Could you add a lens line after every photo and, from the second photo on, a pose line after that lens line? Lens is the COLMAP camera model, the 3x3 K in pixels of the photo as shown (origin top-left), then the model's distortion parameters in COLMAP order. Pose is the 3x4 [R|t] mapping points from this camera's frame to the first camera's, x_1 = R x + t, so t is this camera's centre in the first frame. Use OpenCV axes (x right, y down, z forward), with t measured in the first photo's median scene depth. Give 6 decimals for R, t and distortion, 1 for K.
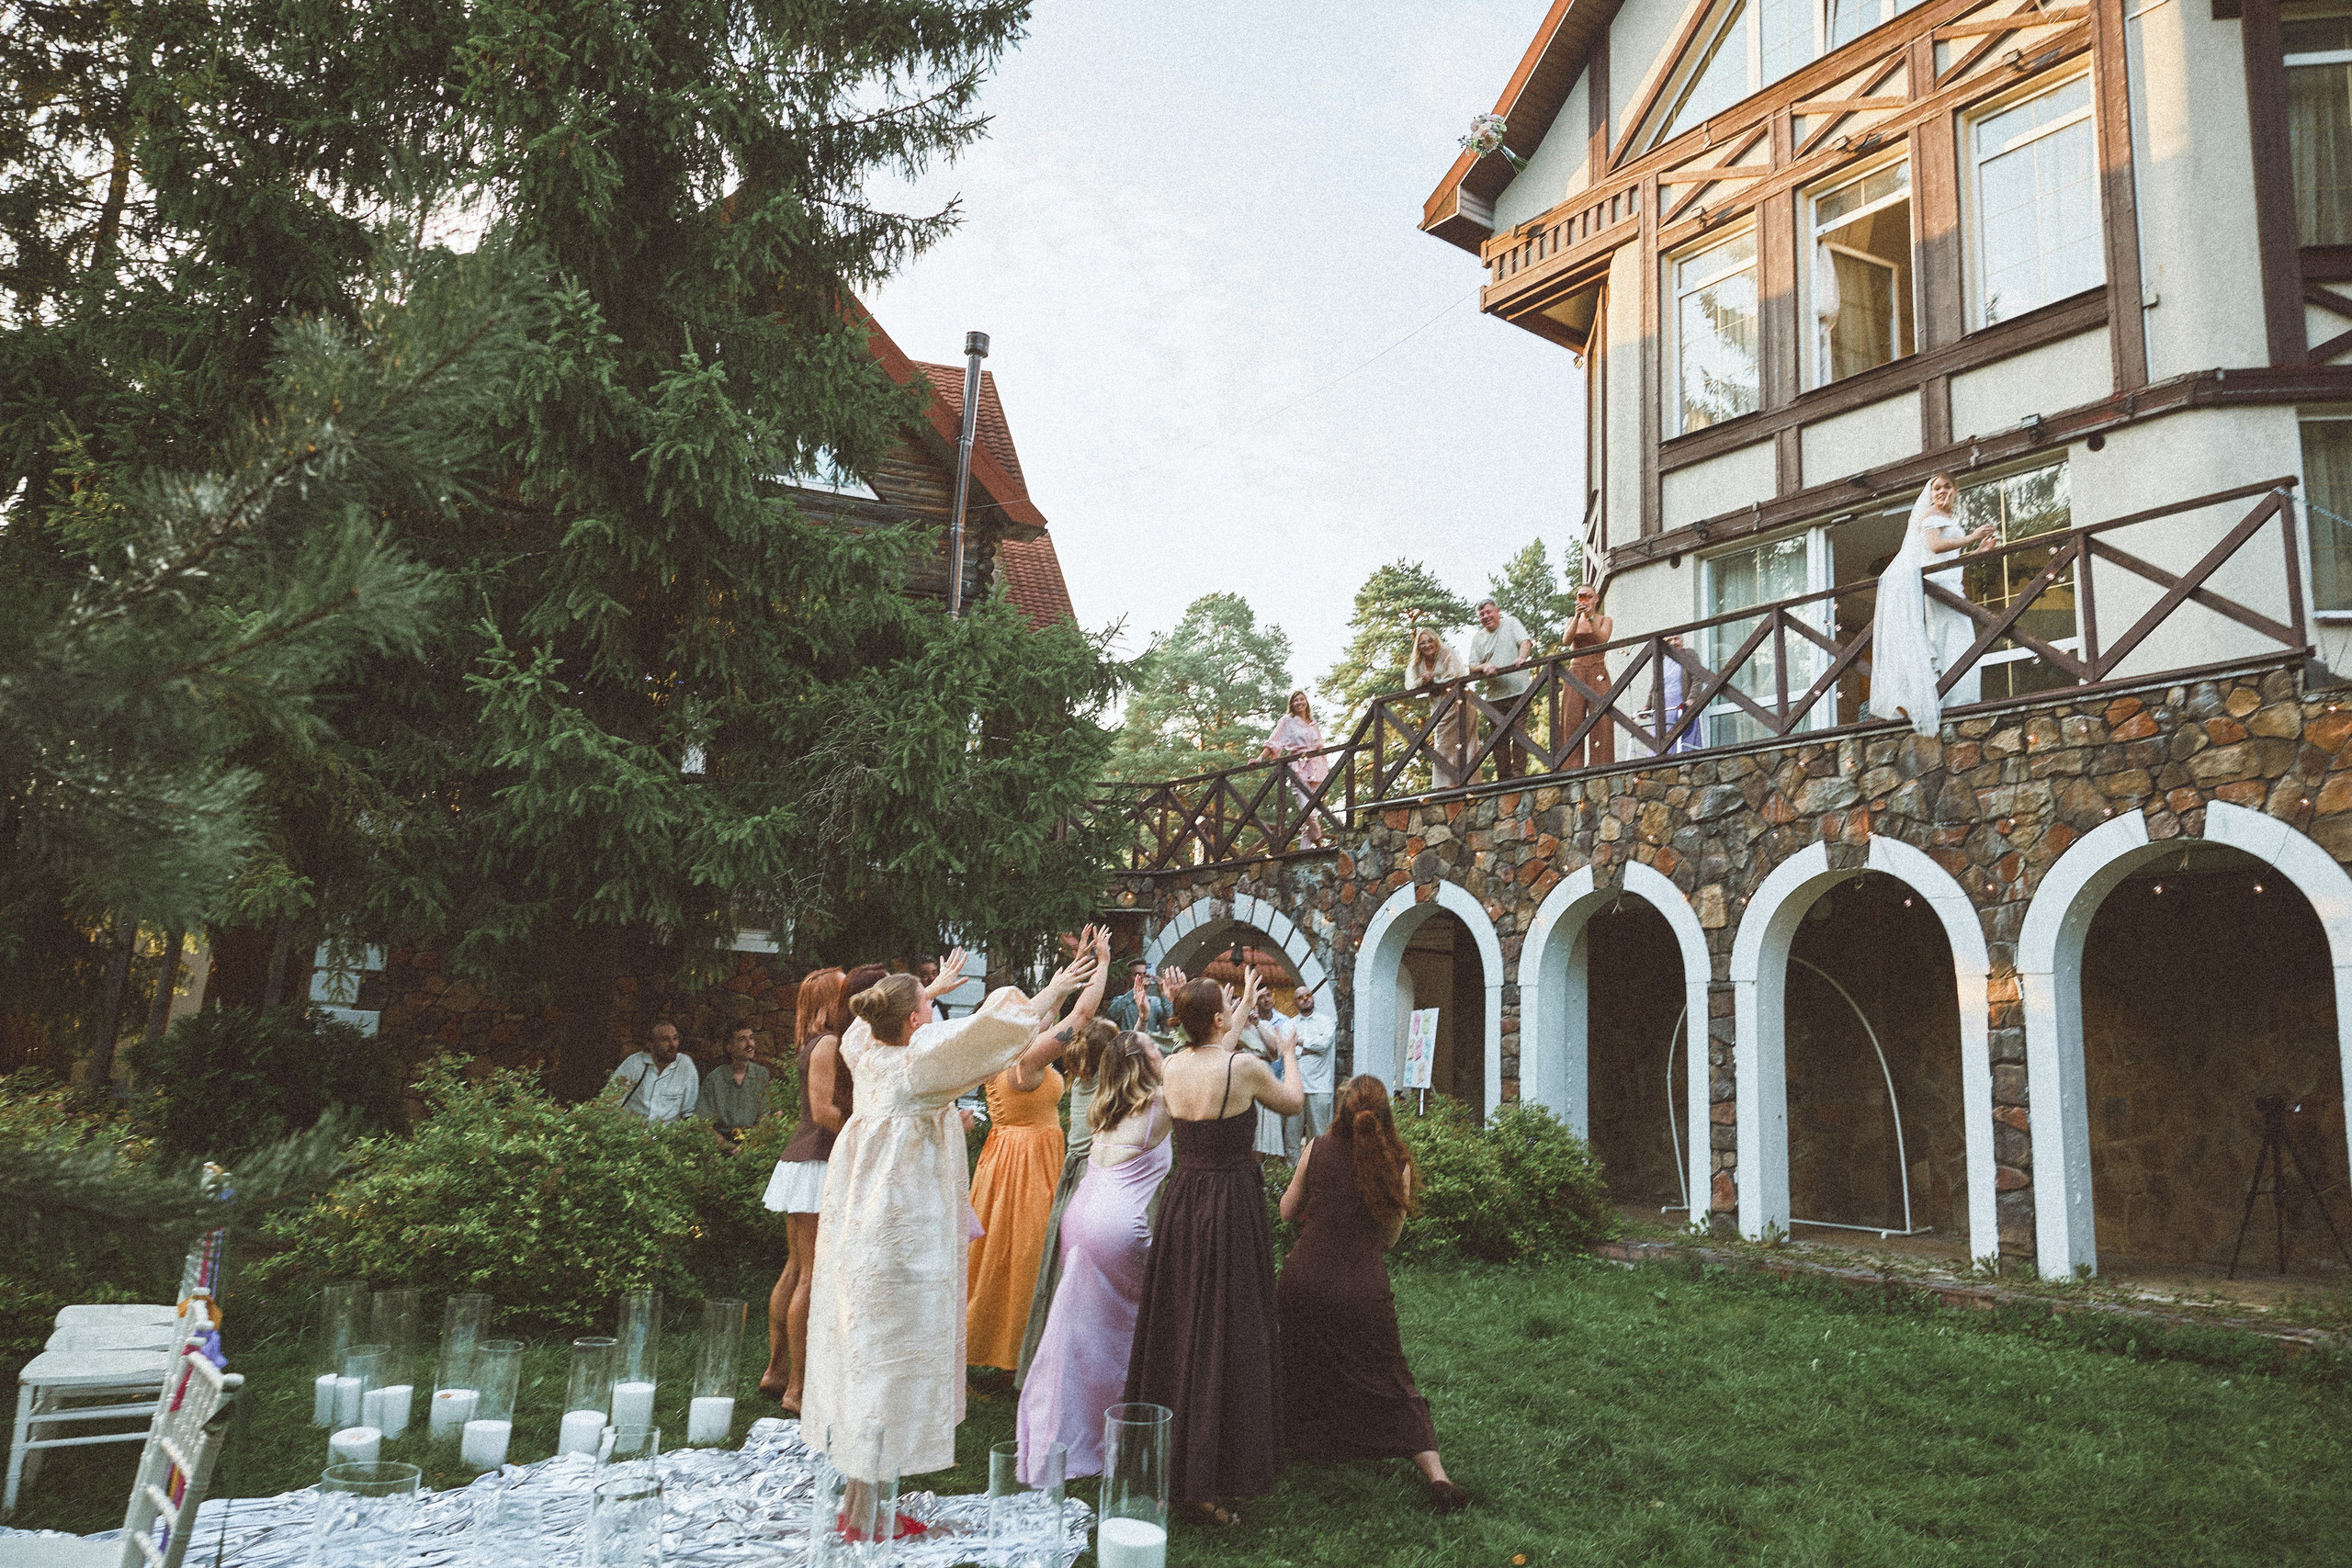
lens RADIAL K [[1625.1, 0, 1200.5], [0, 1625.1, 803.0], [0, 0, 1]] dist [-0.004291, 0.003278]
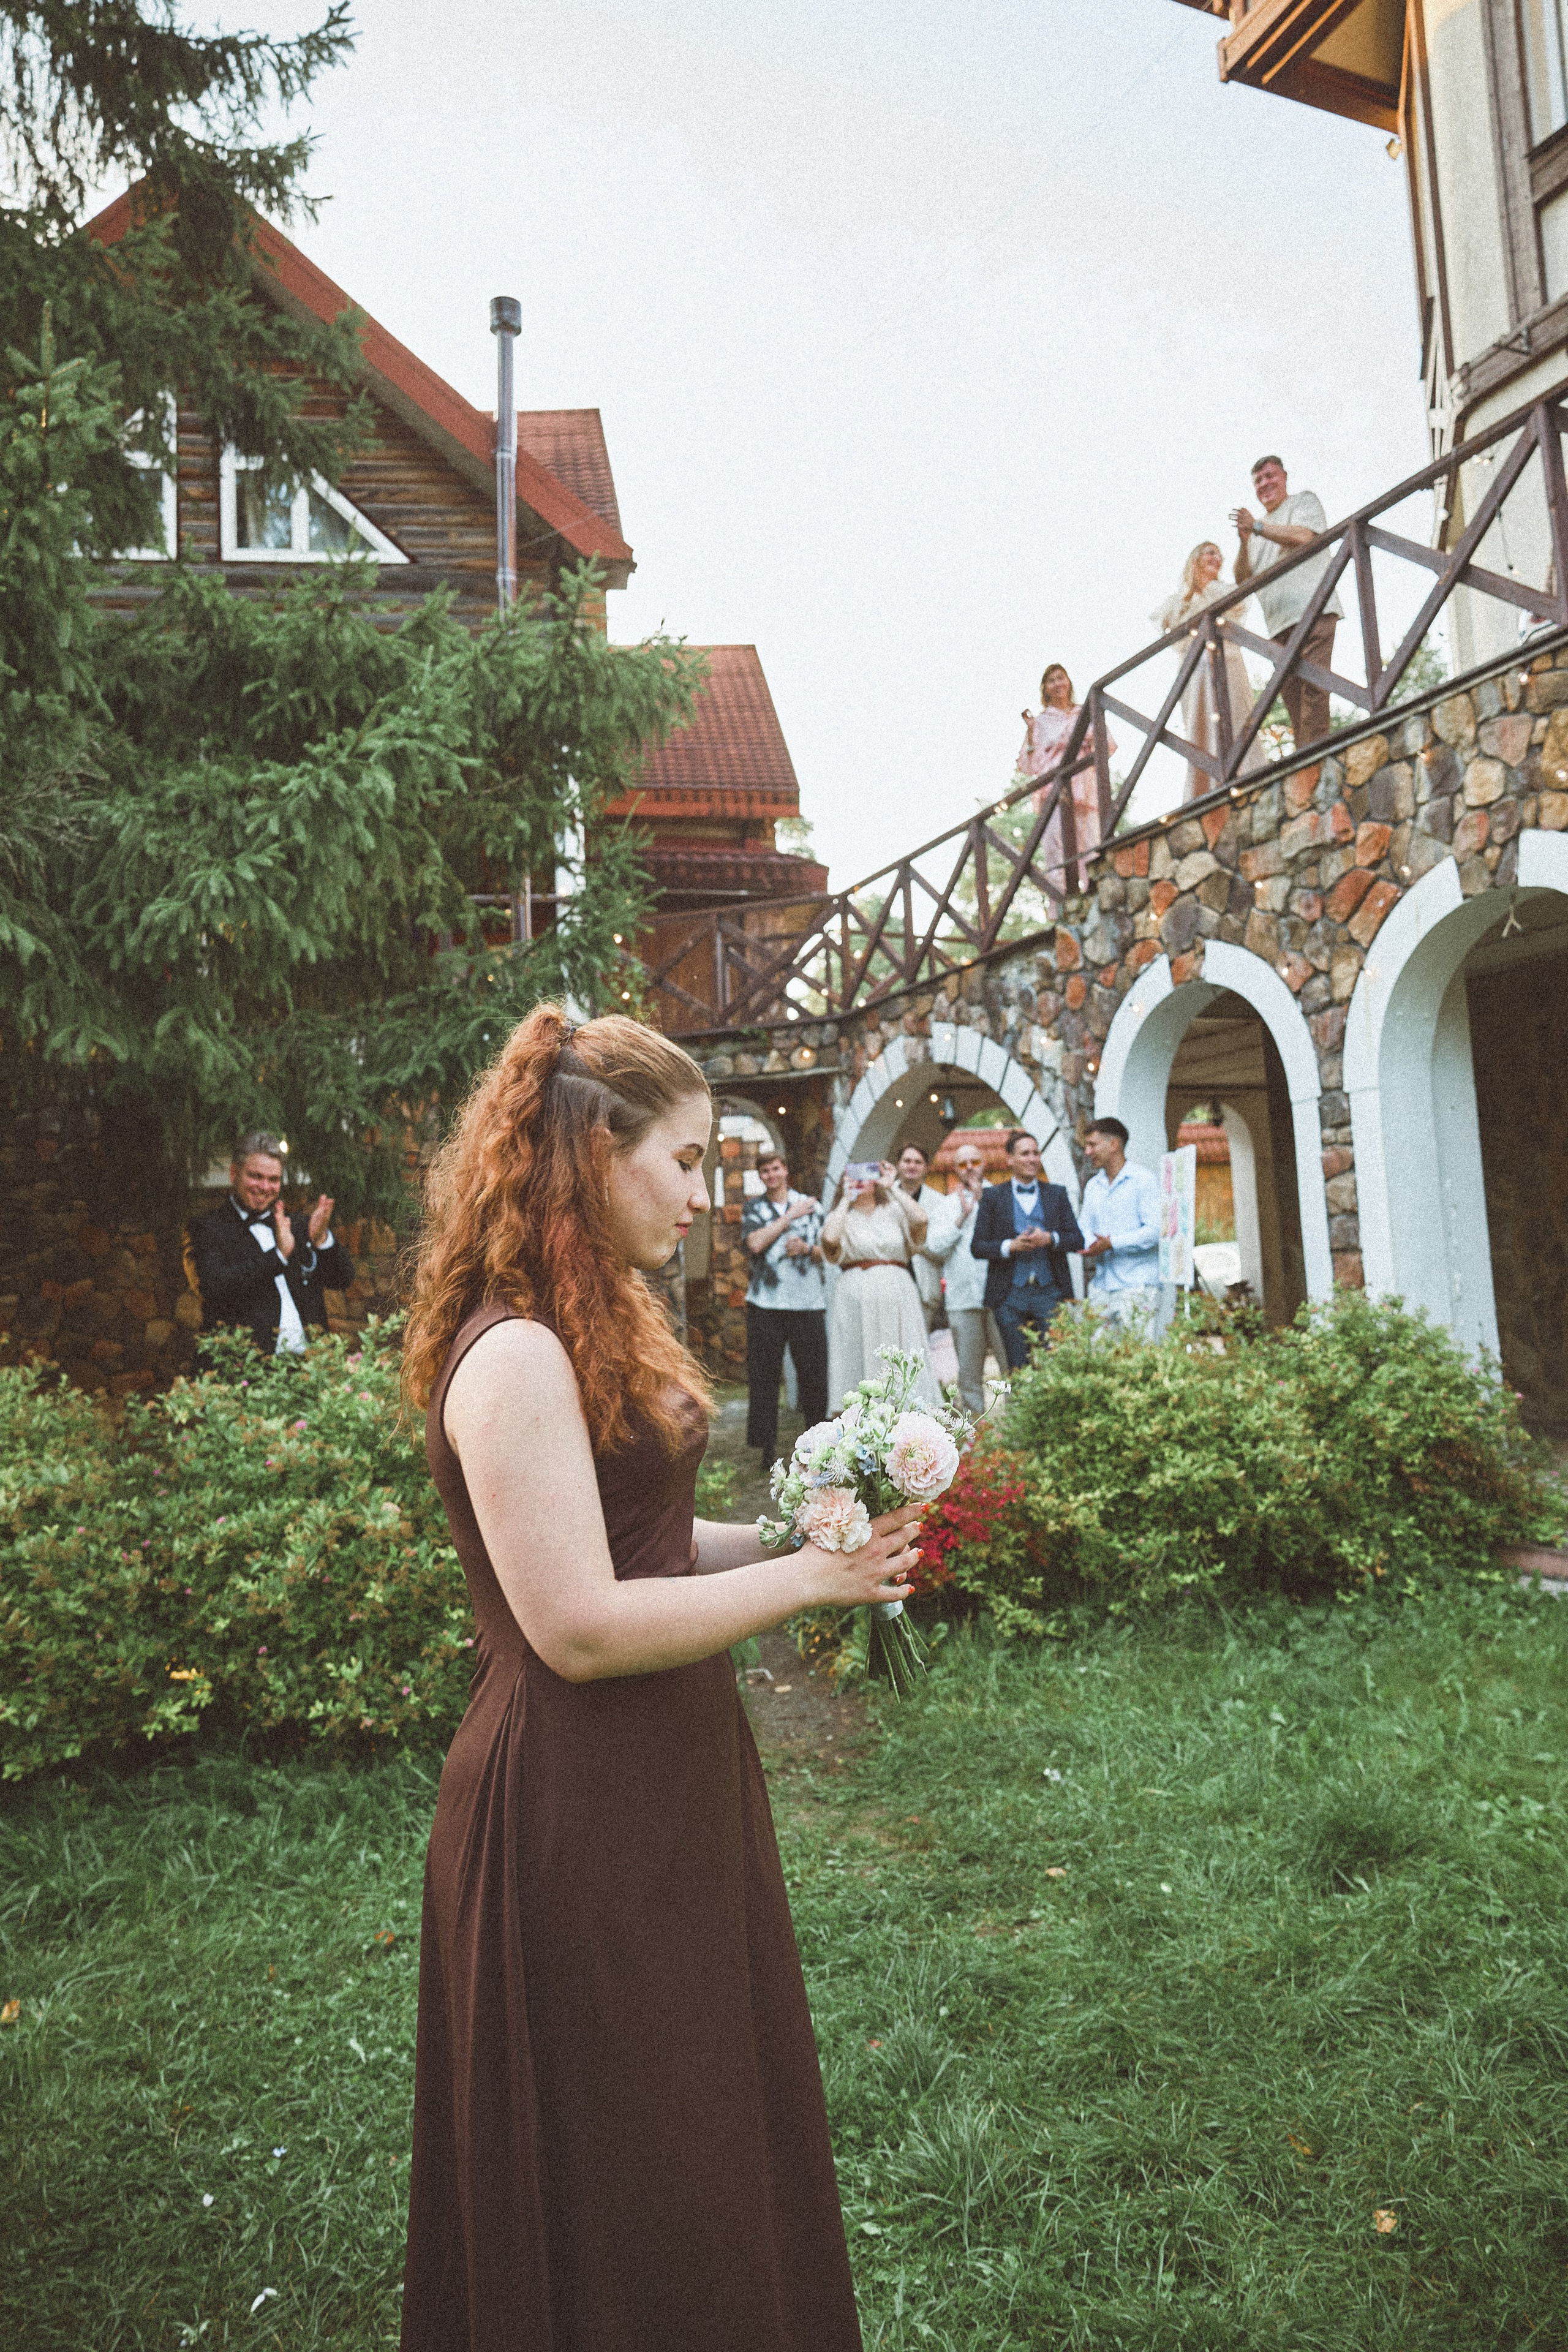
lens RADIAL K [[1572.3, 0, 792.9], [0, 1572.3, 1173.2], [0, 0, 1]] dist [-0.002857, 0.004187]
pose [[0.972587, -0.108236, -0.205812, 0.128164], [0.126549, 0.988892, 0.077965, 0.079760], [0.195087, -0.101873, 0.975481, 0.452150]]
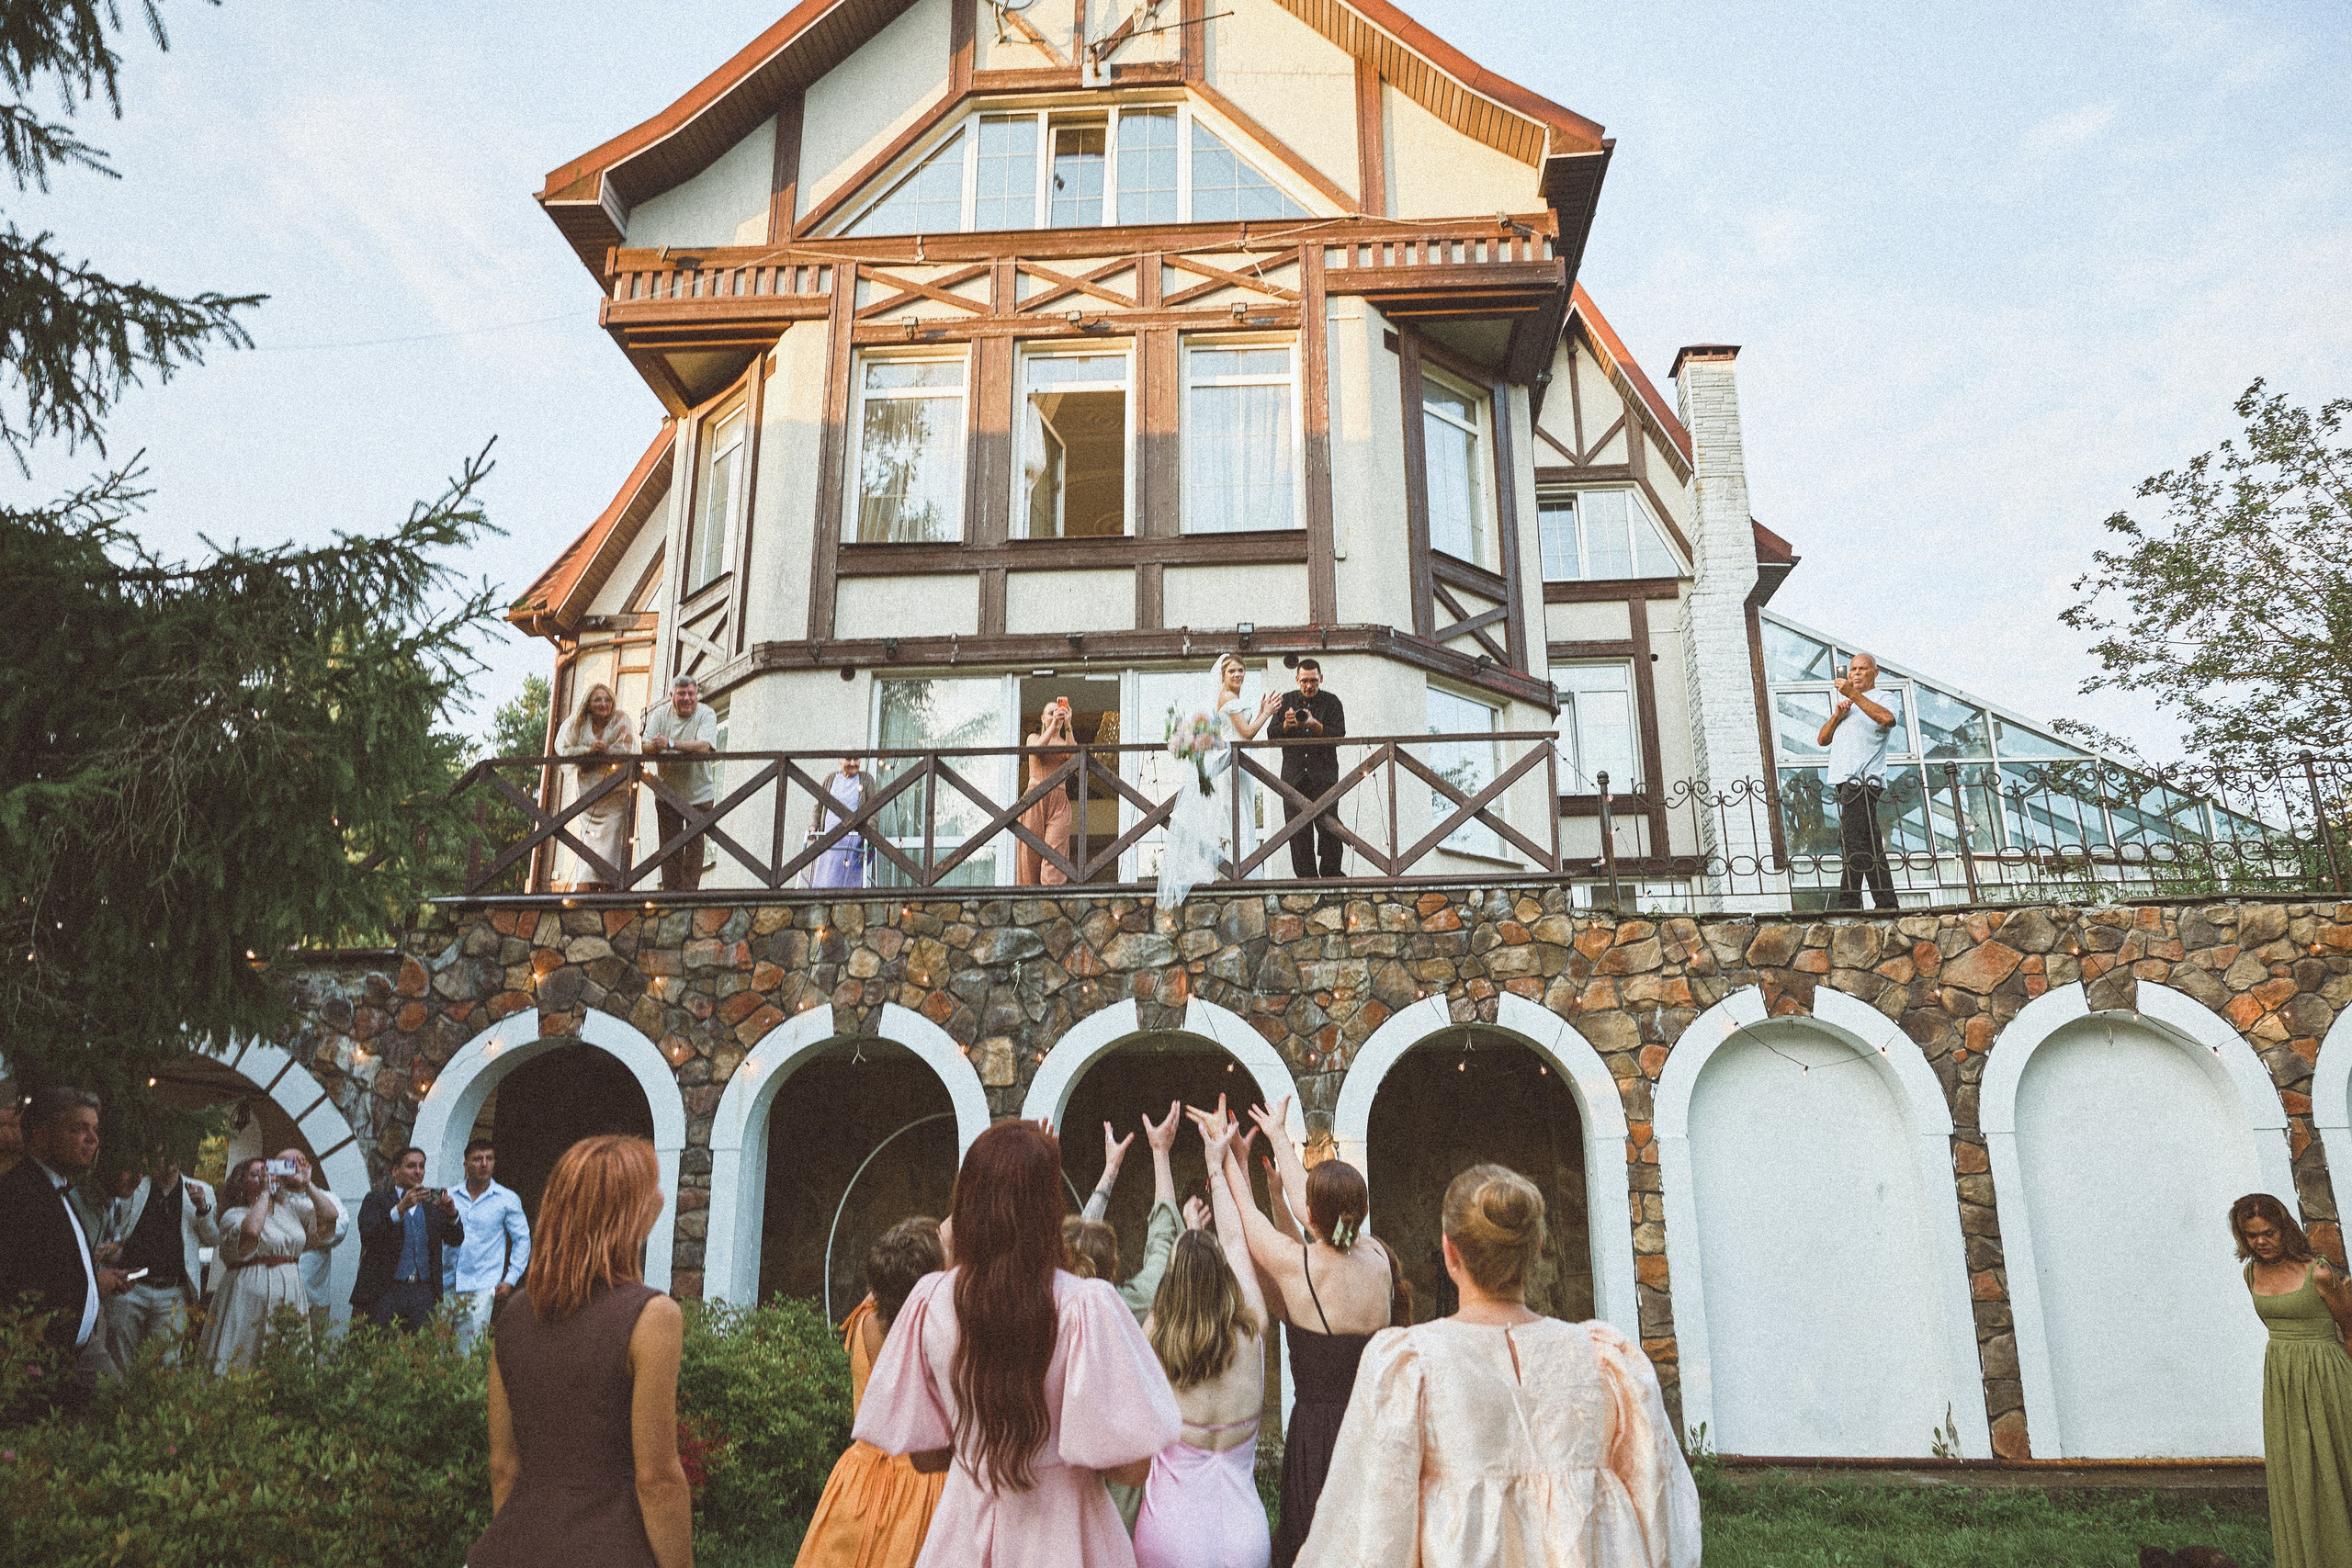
lens RADIAL K [[1604.7, 0, 1221.8], [0, 1604.7, 798.5], [0, 0, 1]] dist [-0.004156, 0.000593]
pose [[0.614608, 0.170827, 0.770113, -0.316172], [-0.093744, 0.985169, -0.143716, 0.035849], [-0.783242, 0.016136, 0.621507, 0.344169]]
